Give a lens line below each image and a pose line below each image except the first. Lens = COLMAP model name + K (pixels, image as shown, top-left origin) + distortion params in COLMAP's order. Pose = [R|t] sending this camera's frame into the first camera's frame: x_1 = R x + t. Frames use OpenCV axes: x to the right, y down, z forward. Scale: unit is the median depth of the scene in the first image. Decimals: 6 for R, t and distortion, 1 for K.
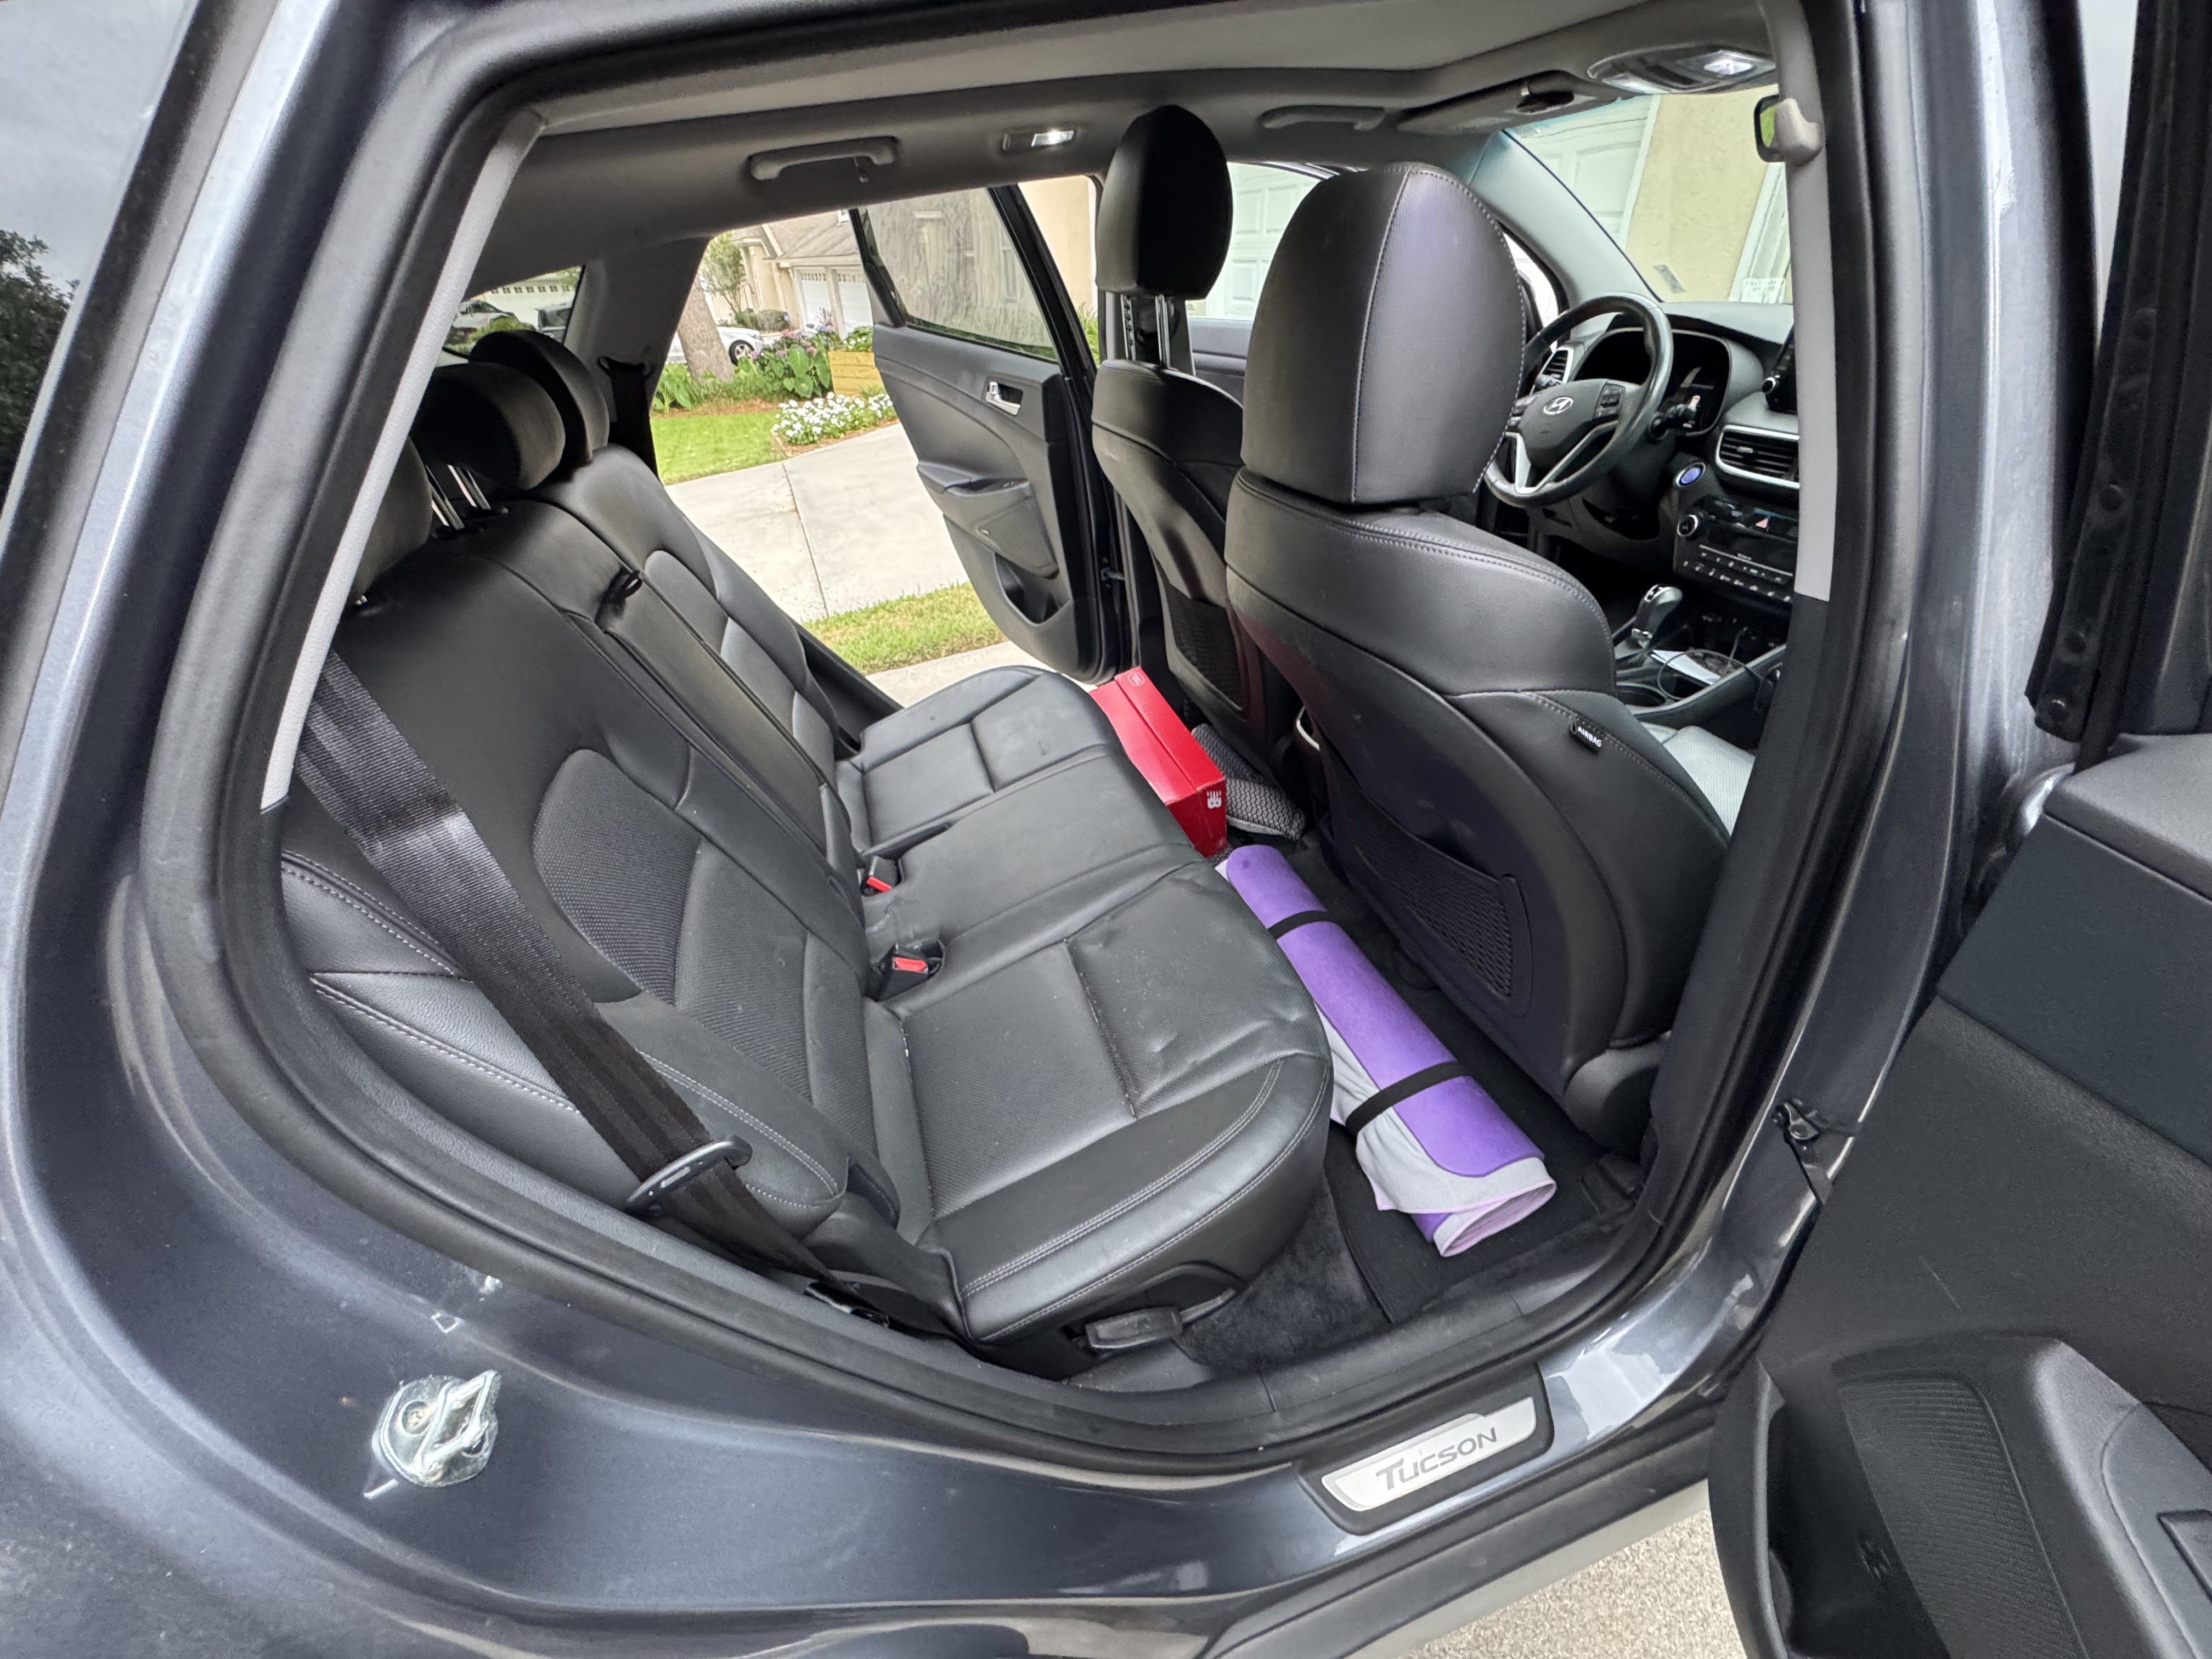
lens RADIAL K [[885.9, 0, 1104.0], [0, 885.9, 837.2], [0, 0, 1]] dist [-0.011833, 0.001948]
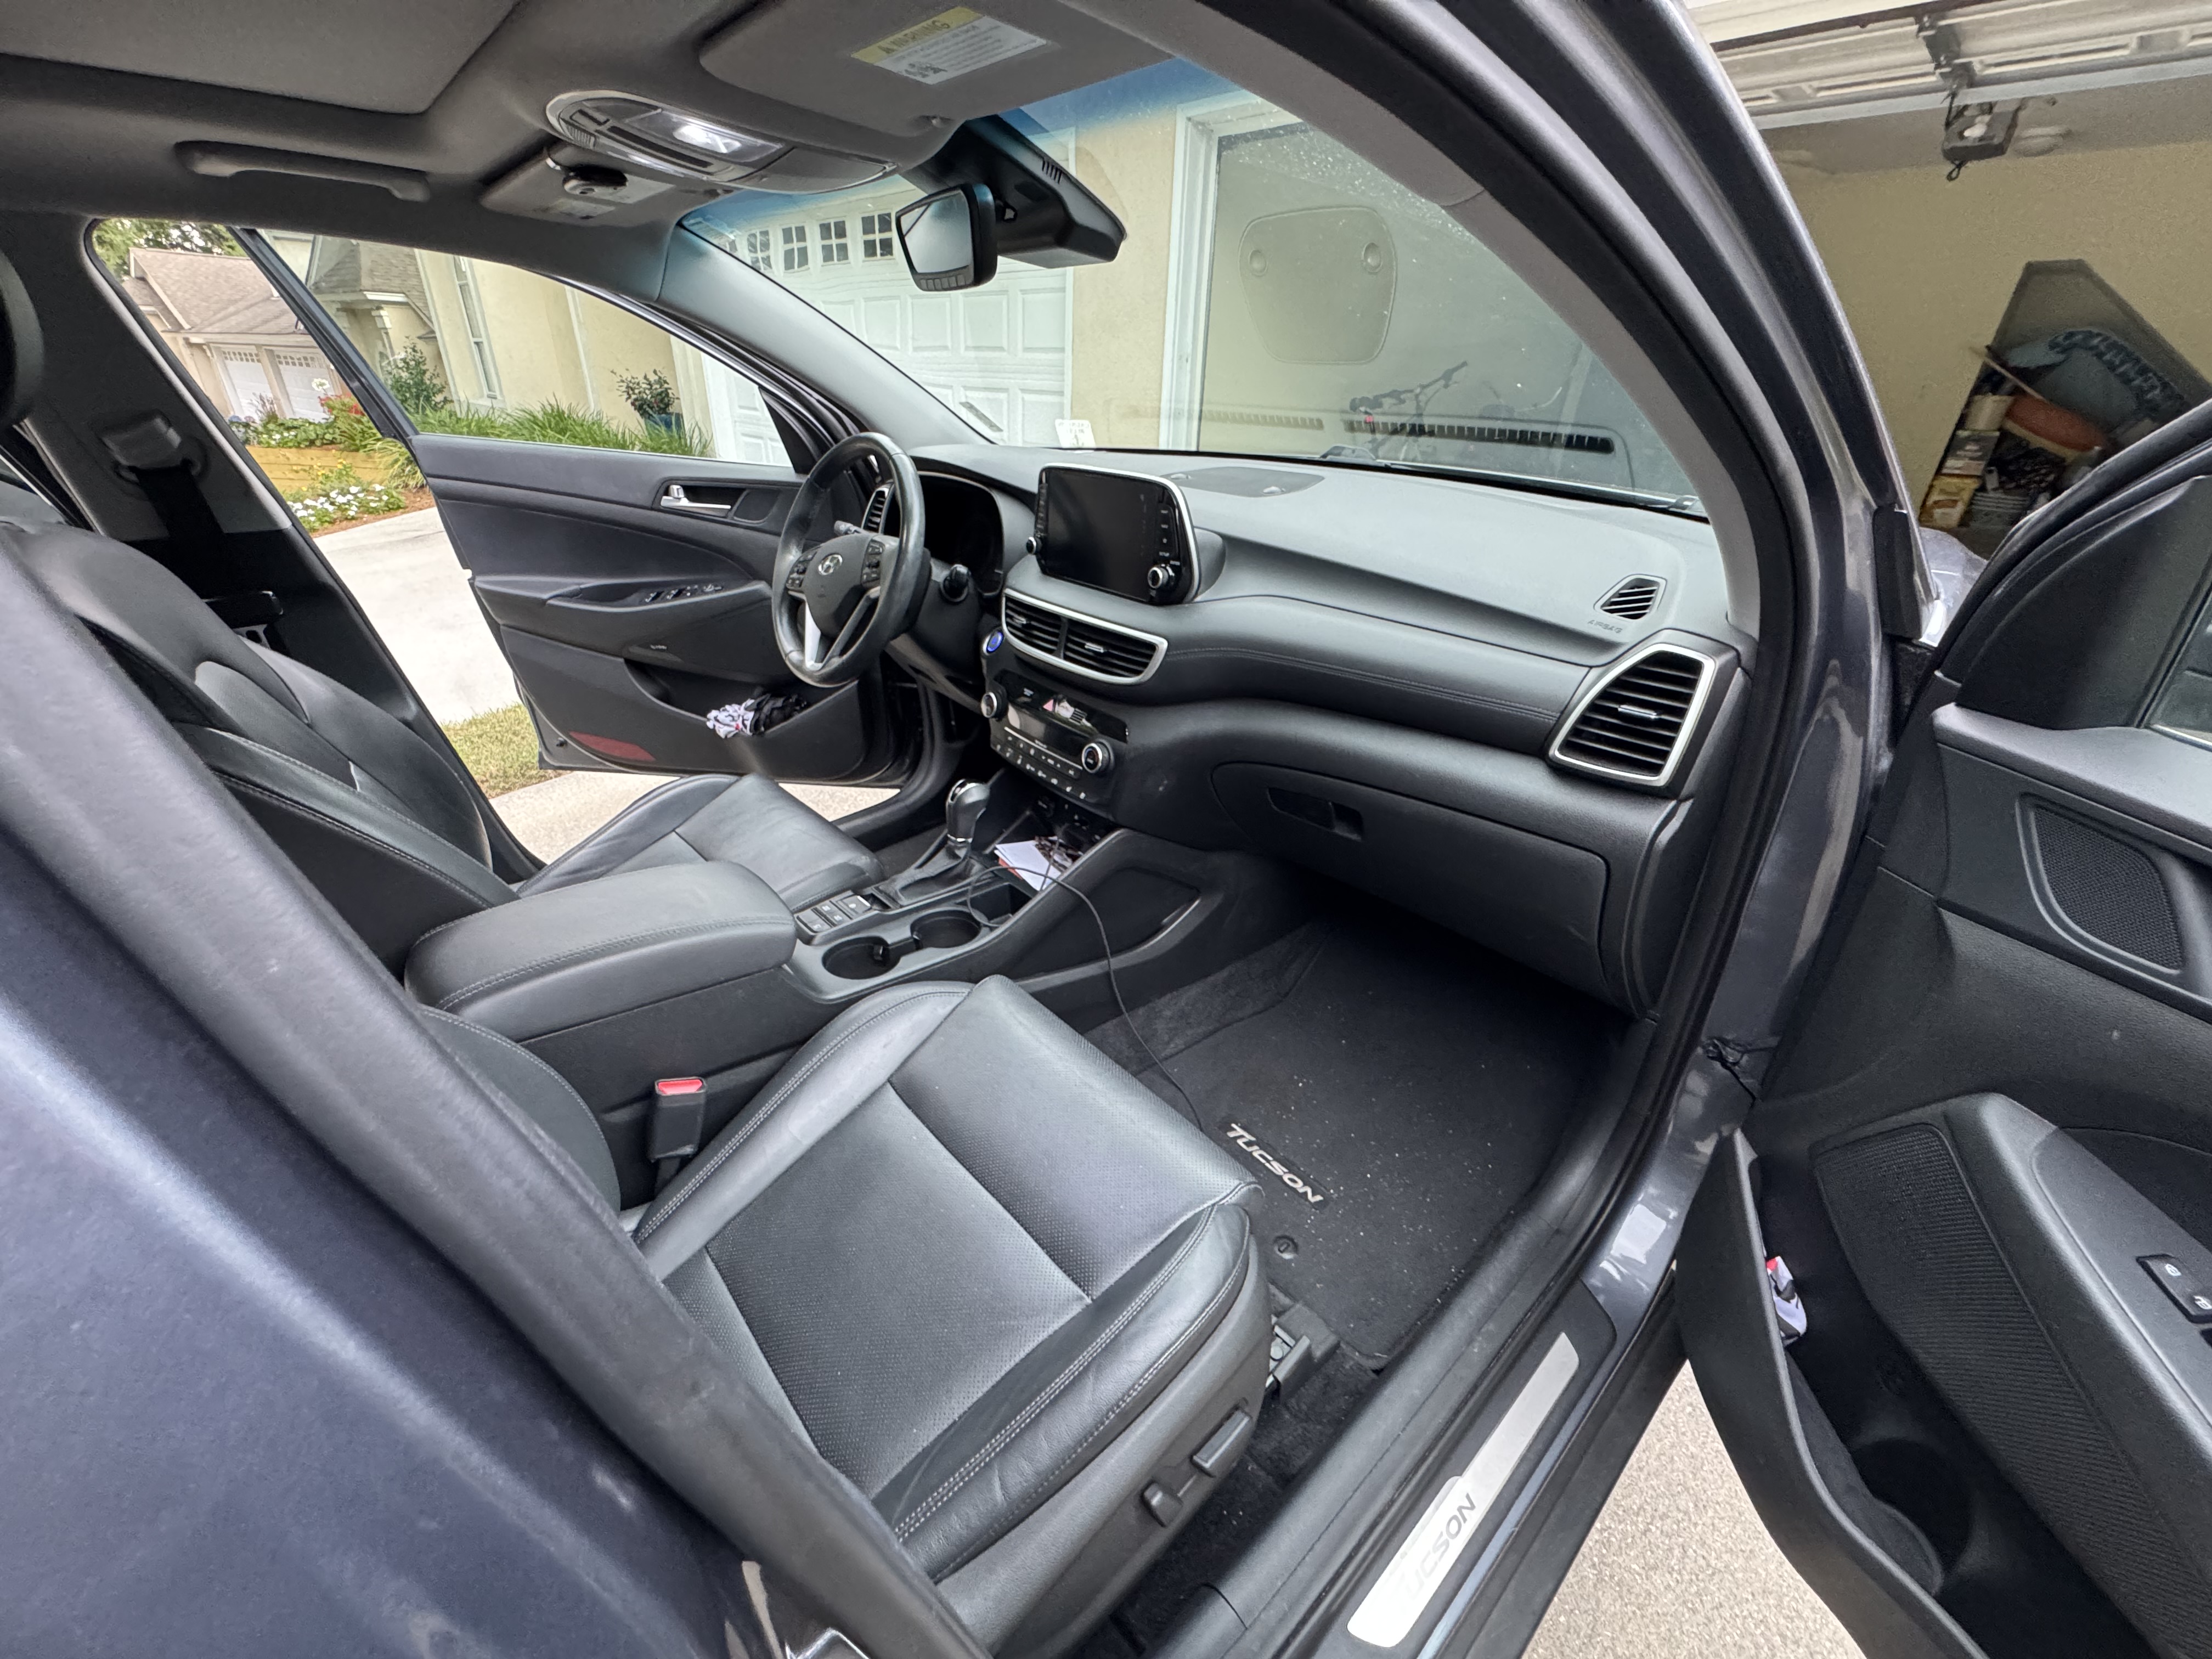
lens RADIAL K [[885.9, 0, 1107.4], [0, 885.9, 831.7], [0, 0, 1]] dist [-0.011833, 0.001948]
pose [[0.910095, -0.136263, 0.391356, 0.413309], [0.175735, 0.982176, -0.066694, -0.157625], [-0.375292, 0.129472, 0.917819, 0.203622]]
